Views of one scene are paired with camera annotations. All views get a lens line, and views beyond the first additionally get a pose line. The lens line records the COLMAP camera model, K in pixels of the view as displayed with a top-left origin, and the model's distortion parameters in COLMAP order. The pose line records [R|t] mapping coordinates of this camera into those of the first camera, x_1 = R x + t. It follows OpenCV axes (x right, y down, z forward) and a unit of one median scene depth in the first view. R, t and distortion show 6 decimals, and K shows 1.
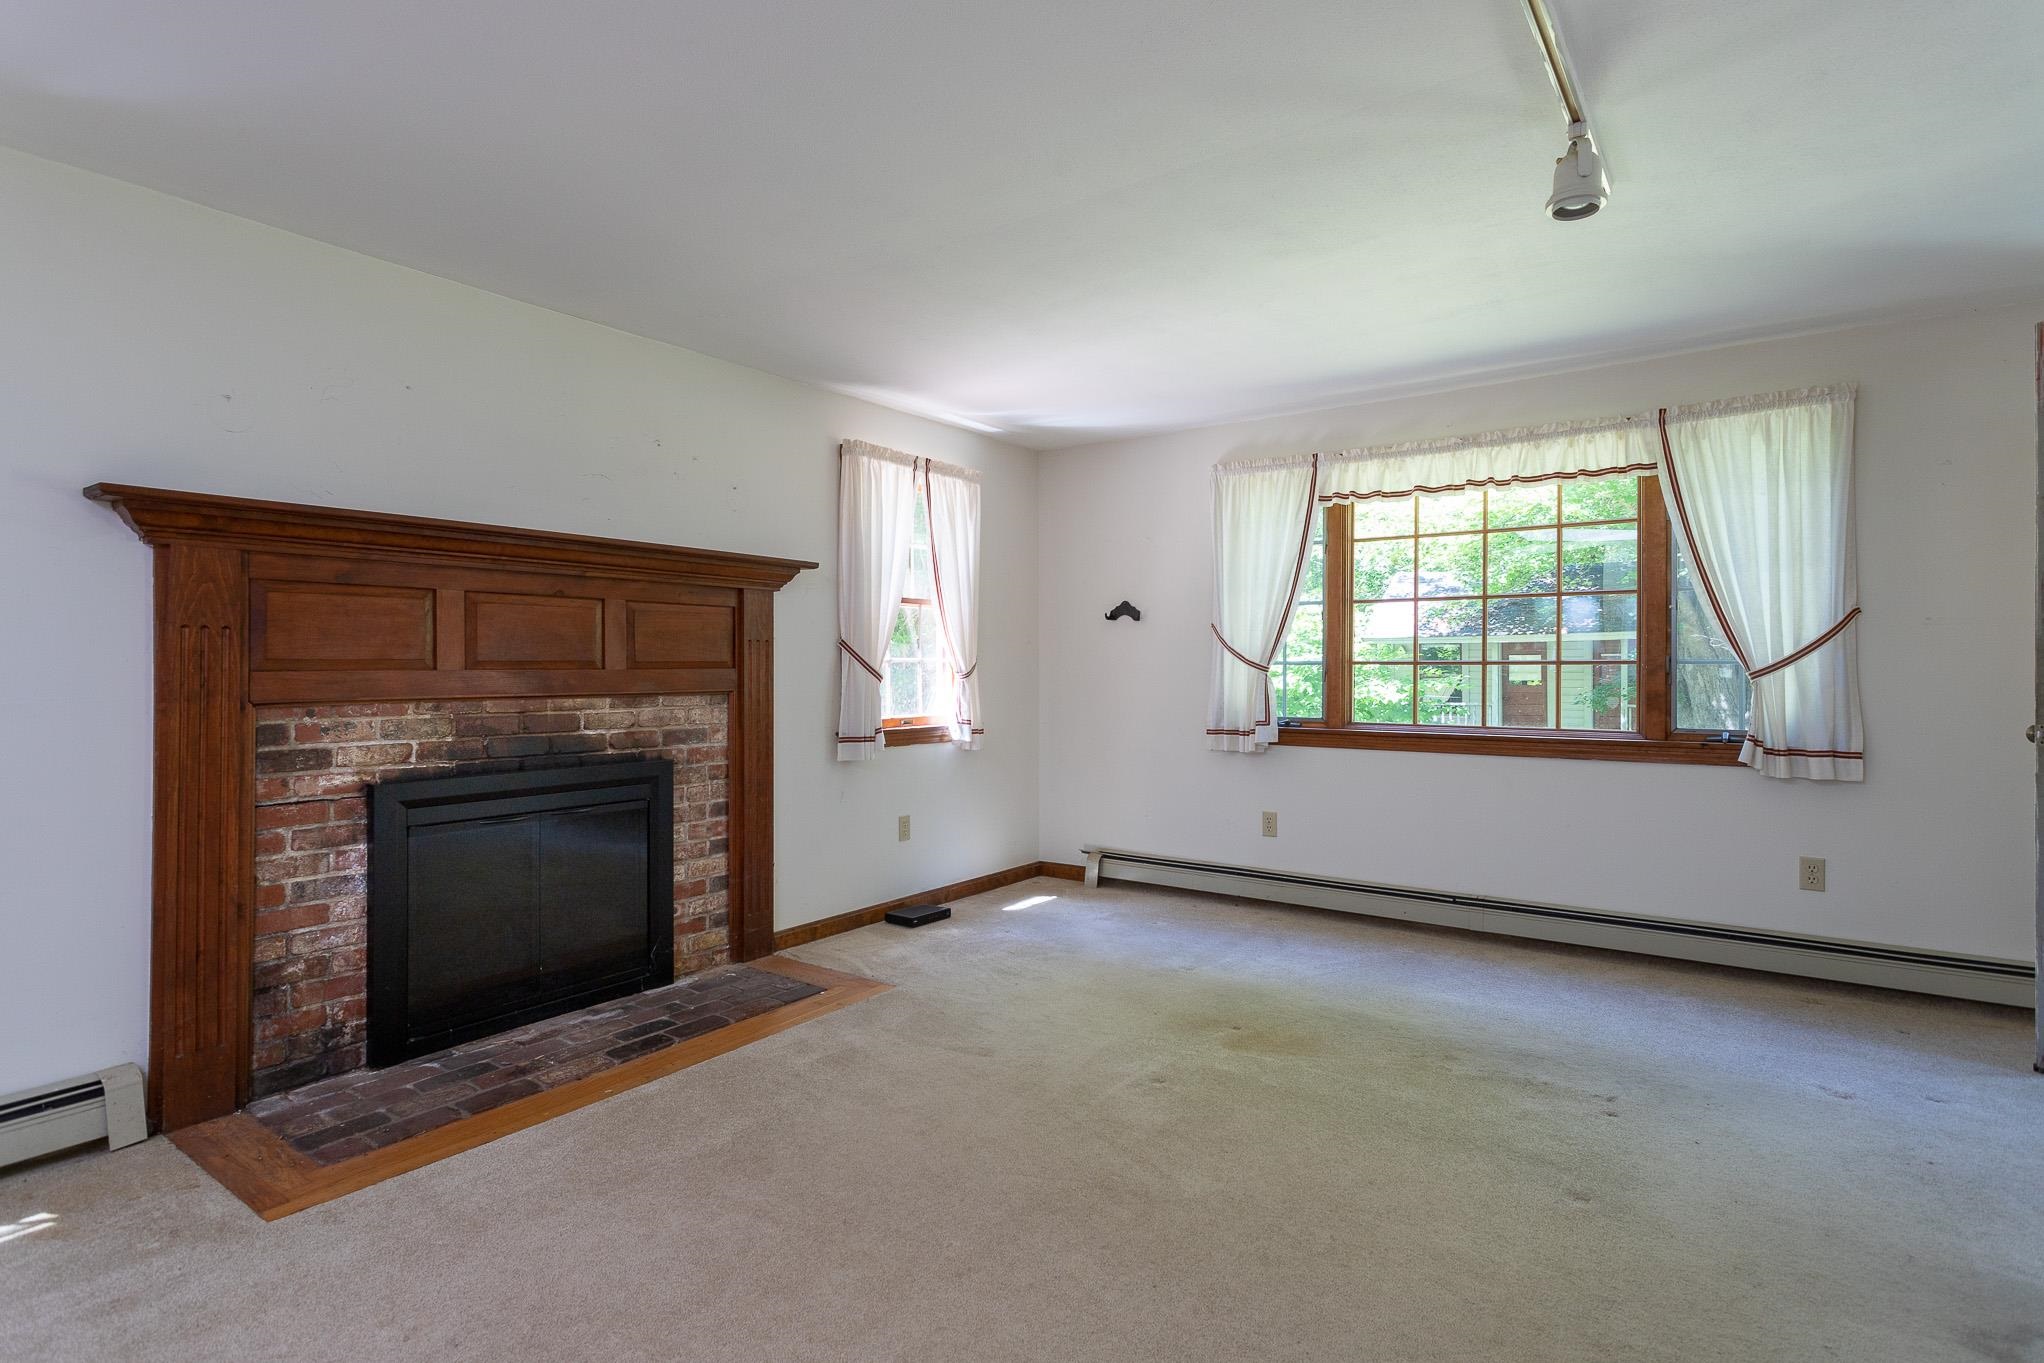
lens RADIAL K [[1014.3, 0, 1009.4], [0, 1014.3, 676.1], [0, 0, 1]] dist [0.009385, -0.000138]
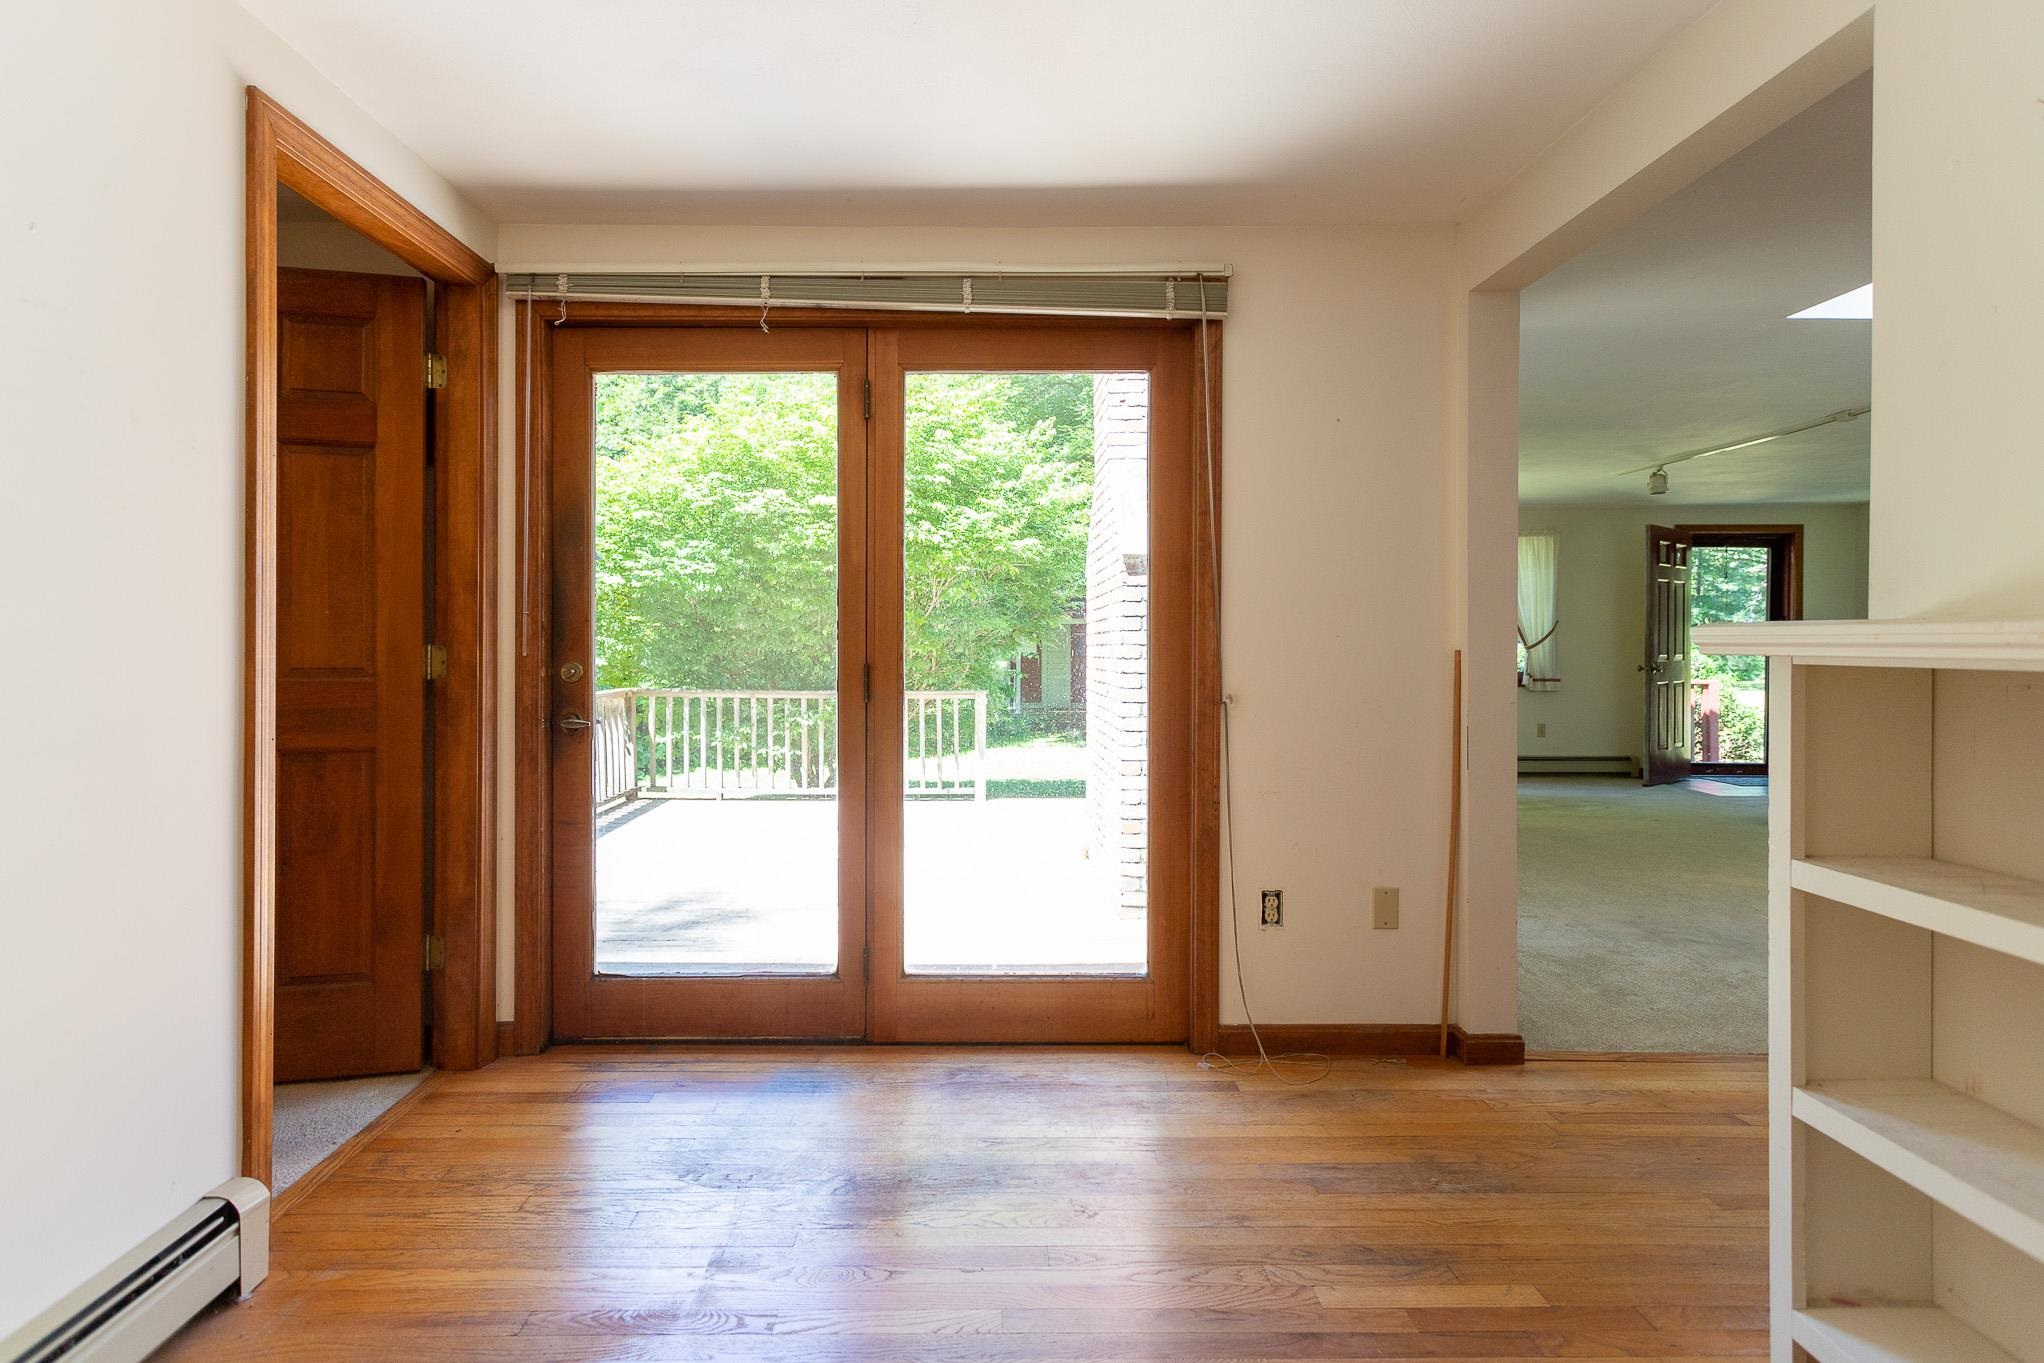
lens RADIAL K [[982.6, 0, 980.5], [0, 982.6, 644.9], [0, 0, 1]] dist [0.001679, 0.000513]
pose [[0.809463, 0.004385, 0.587155, -1.518725], [-0.001369, 0.999983, -0.005580, 0.007107], [-0.587170, 0.003713, 0.809455, -0.092342]]
